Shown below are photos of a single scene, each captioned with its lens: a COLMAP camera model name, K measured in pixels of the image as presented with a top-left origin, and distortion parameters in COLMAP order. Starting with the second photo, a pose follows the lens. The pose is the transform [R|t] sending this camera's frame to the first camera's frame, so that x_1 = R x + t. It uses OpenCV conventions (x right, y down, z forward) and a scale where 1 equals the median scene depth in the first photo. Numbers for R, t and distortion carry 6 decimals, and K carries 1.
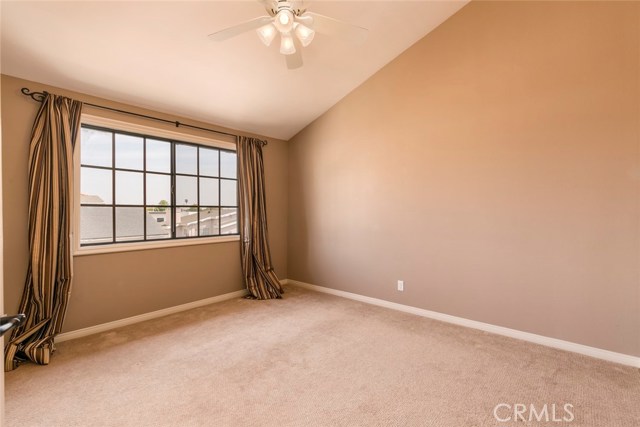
lens RADIAL K [[286.2, 0, 318.7], [0, 286.2, 212.1], [0, 0, 1]] dist [0.010414, -0.000420]
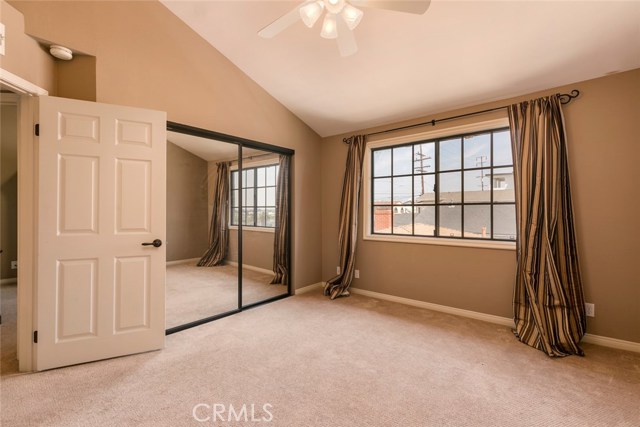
lens RADIAL K [[286.2, 0, 318.7], [0, 286.2, 212.1], [0, 0, 1]] dist [0.010414, -0.000420]
pose [[0.050676, 0.007676, -0.998686, 0.481005], [0.002269, 0.999967, 0.007801, -0.002902], [0.998713, -0.002662, 0.050657, 0.540894]]
